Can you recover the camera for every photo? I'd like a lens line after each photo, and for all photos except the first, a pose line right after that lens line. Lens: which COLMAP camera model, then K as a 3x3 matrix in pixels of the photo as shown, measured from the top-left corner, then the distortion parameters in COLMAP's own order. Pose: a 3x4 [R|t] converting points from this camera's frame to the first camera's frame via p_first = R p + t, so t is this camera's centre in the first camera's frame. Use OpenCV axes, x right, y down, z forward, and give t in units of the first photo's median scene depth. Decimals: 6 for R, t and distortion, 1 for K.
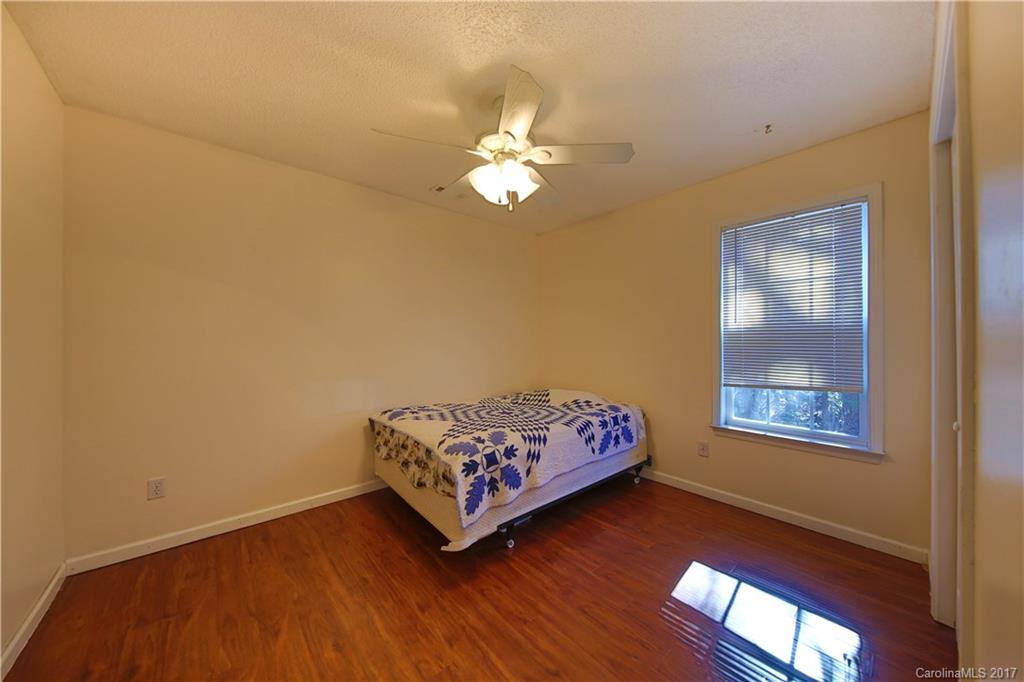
lens RADIAL K [[346.8, 0, 514.1], [0, 346.8, 337.6], [0, 0, 1]] dist [-0.005702, -0.001065]
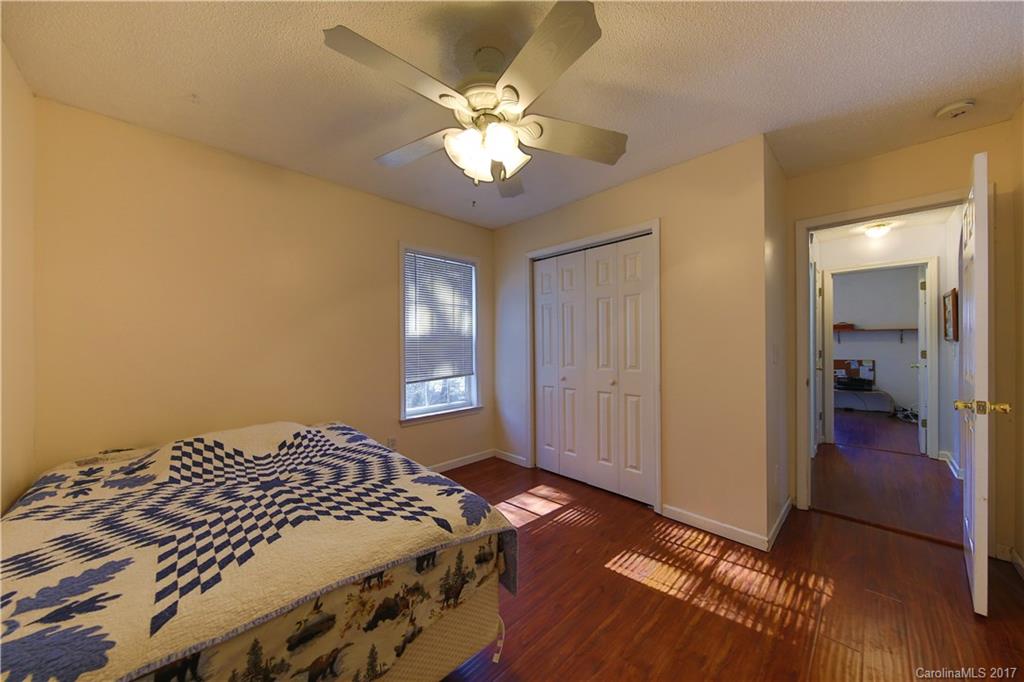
lens RADIAL K [[346.8, 0, 515.6], [0, 346.8, 346.4], [0, 0, 1]] dist [-0.005702, -0.001065]
pose [[-0.054602, -0.002691, 0.998505, -0.676009], [0.000017, 0.999996, 0.002695, 0.009604], [-0.998508, 0.000164, -0.054602, 0.785800]]
